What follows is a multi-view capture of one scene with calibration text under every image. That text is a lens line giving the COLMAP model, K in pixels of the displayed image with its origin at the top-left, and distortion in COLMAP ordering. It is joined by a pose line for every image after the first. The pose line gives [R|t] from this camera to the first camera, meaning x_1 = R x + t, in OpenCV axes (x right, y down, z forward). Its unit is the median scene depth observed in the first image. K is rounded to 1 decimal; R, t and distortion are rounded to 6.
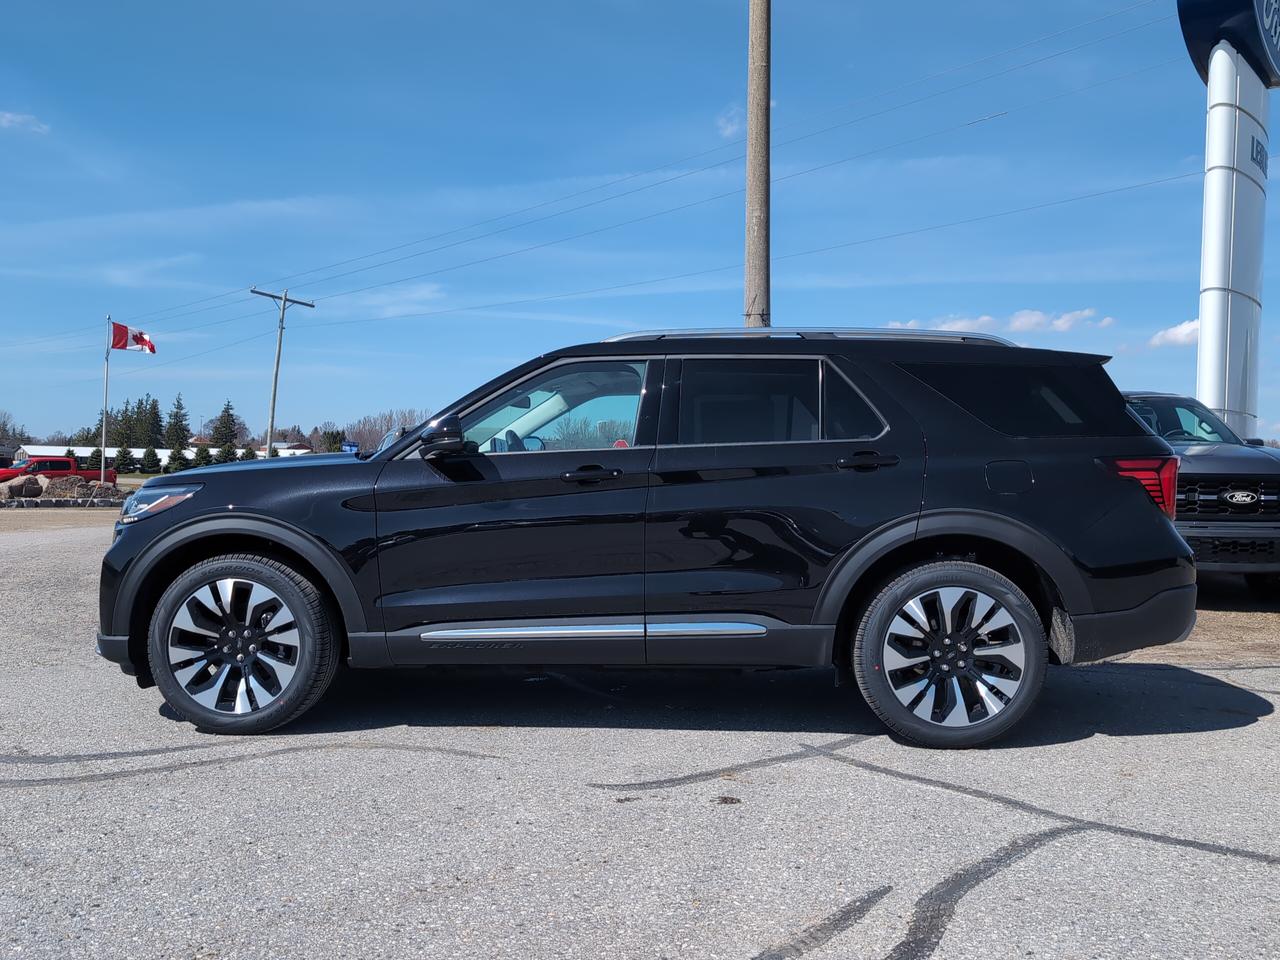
lens RADIAL K [[1089.6, 0, 630.6], [0, 1089.6, 480.1], [0, 0, 1]] dist [0.016477, -0.024348]
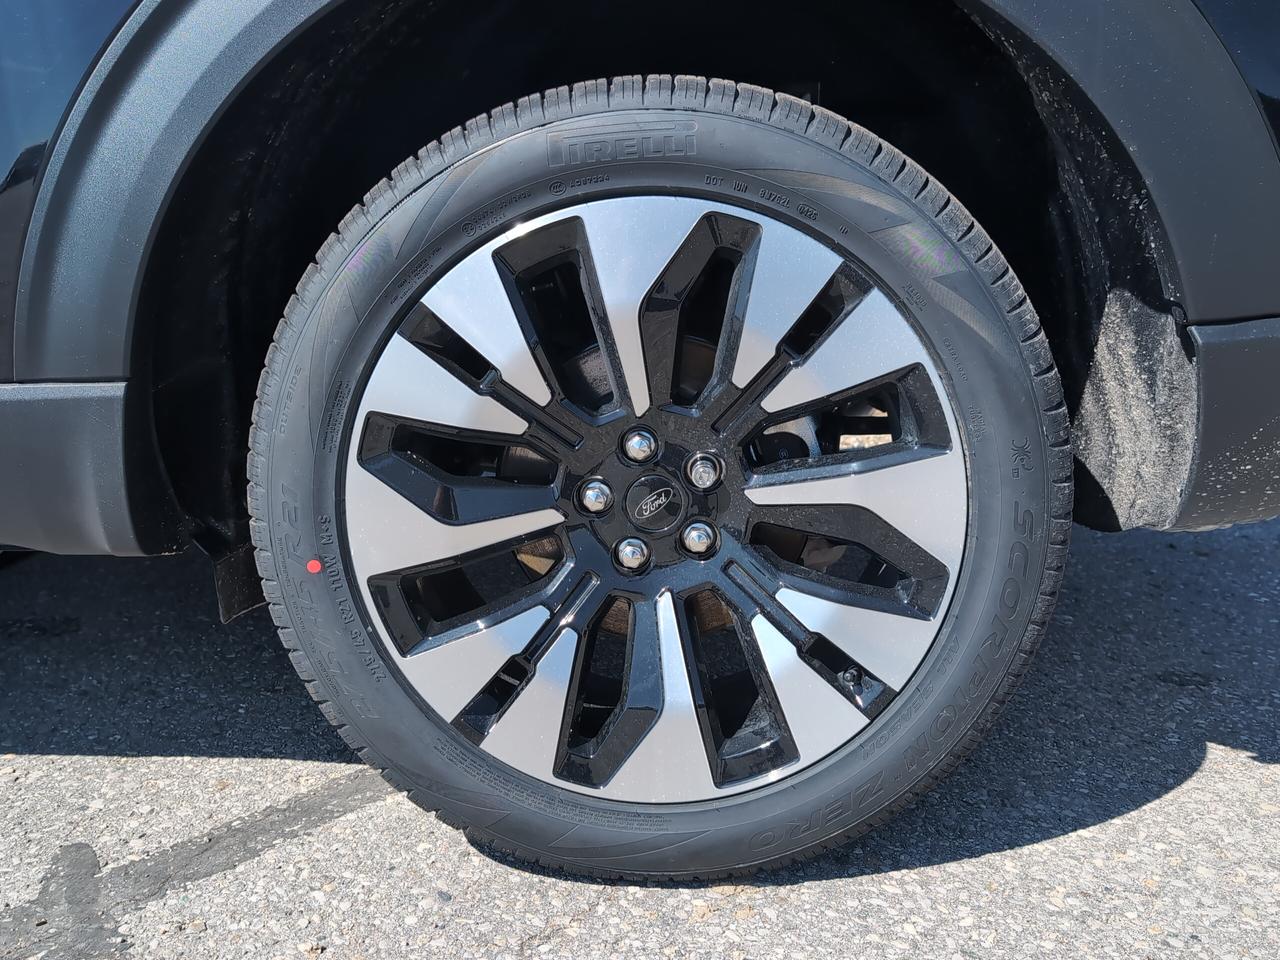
lens RADIAL K [[1089.6, 0, 608.9], [0, 1089.6, 469.1], [0, 0, 1]] dist [0.016477, -0.024348]
pose [[0.999897, -0.011970, -0.007971, 0.287908], [0.013365, 0.978097, 0.207720, 0.105281], [0.005310, -0.207805, 0.978156, 0.778481]]
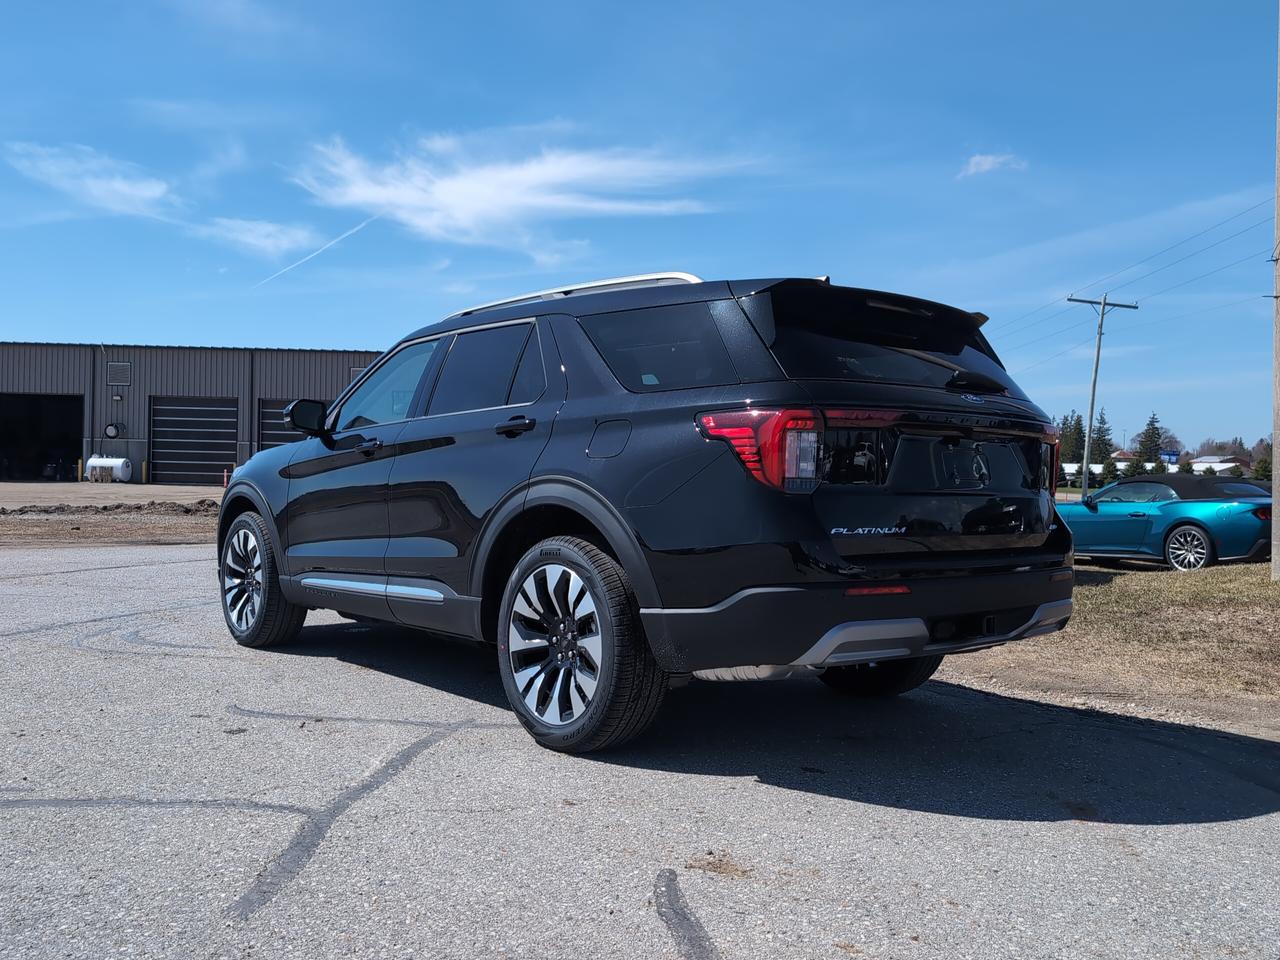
lens RADIAL K [[1089.6, 0, 673.8], [0, 1089.6, 505.4], [0, 0, 1]] dist [0.016477, -0.024348]
pose [[0.684289, 0.016364, -0.729028, 0.992619], [-0.011050, 0.999866, 0.012071, 0.038688], [0.729127, -0.000204, 0.684378, 0.470205]]
